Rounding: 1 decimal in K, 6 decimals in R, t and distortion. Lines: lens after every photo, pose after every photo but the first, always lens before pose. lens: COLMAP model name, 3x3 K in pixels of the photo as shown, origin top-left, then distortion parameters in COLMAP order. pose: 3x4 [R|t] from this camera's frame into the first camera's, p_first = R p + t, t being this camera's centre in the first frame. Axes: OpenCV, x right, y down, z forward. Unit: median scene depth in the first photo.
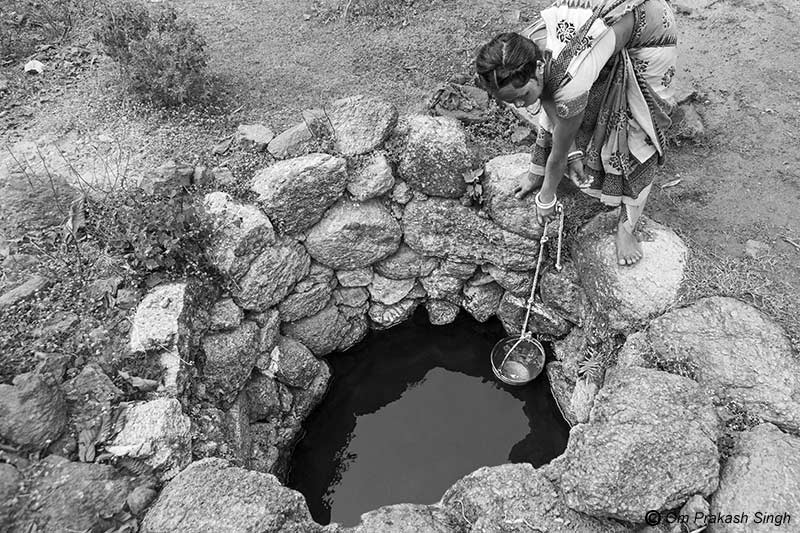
lens RADIAL K [[1037.9, 0, 400.0], [0, 1037.9, 266.5], [0, 0, 1]] dist [-0.030319, 0.028736]
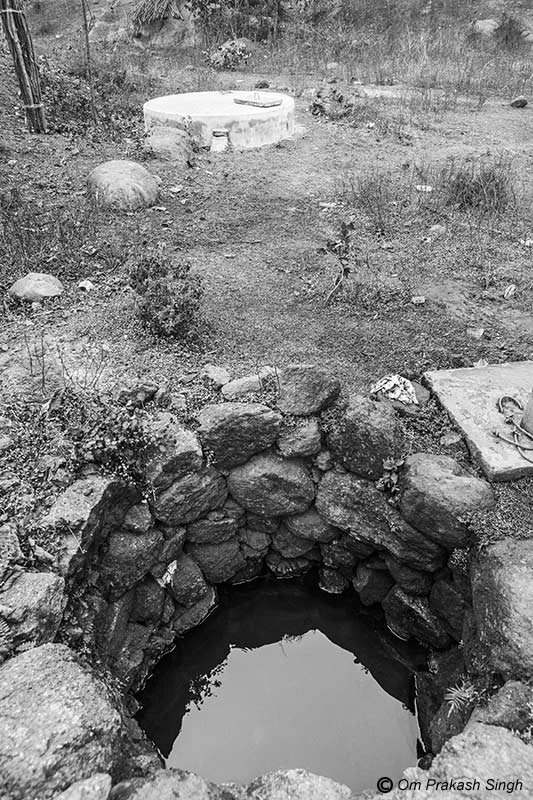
lens RADIAL K [[593.8, 0, 266.8], [0, 593.8, 377.4], [0, 0, 1]] dist [-0.032493, 0.031342]
pose [[0.914538, 0.244752, -0.322051, 0.126220], [-0.298417, 0.945719, -0.128695, -0.055885], [0.273071, 0.213802, 0.937934, 0.392420]]
